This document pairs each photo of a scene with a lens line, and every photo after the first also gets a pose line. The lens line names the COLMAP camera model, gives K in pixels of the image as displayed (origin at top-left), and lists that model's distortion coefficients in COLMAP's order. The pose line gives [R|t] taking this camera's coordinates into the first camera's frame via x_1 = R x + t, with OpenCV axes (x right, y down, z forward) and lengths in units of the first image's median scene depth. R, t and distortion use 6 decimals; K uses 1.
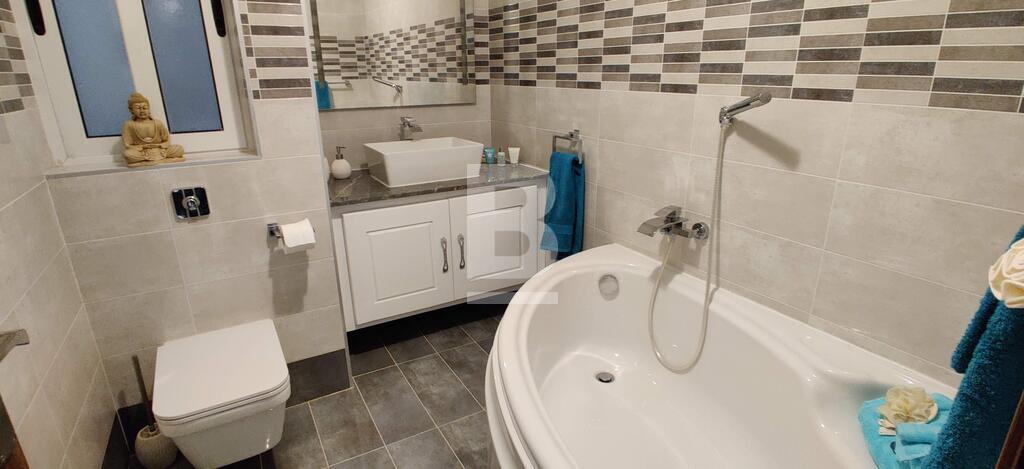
lens RADIAL K [[506.2, 0, 511.2], [0, 506.2, 232.6], [0, 0, 1]] dist [-0.010870, -0.008614]
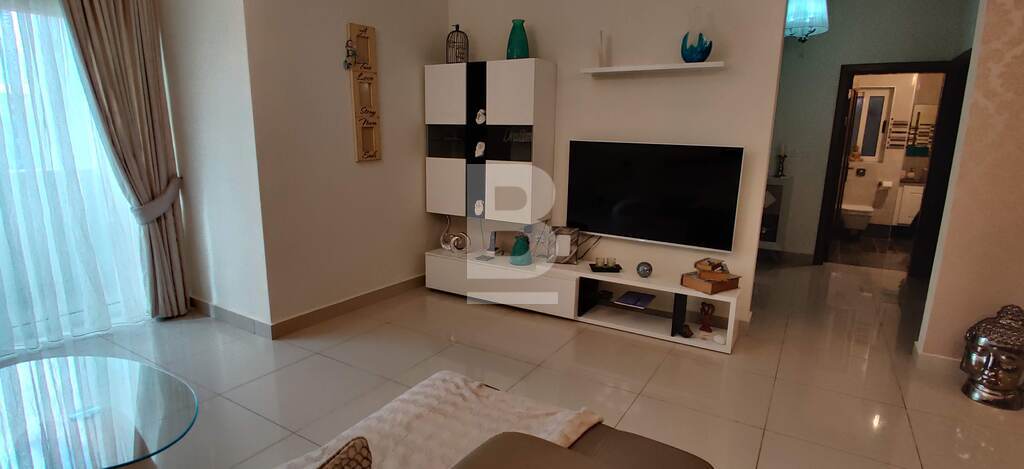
lens RADIAL K [[506.2, 0, 509.3], [0, 506.2, 238.8], [0, 0, 1]] dist [-0.010870, -0.008614]
pose [[0.483381, 0.205934, -0.850843, 1.544515], [-0.289665, 0.954813, 0.066534, 1.000088], [0.826098, 0.214298, 0.521190, -3.327190]]
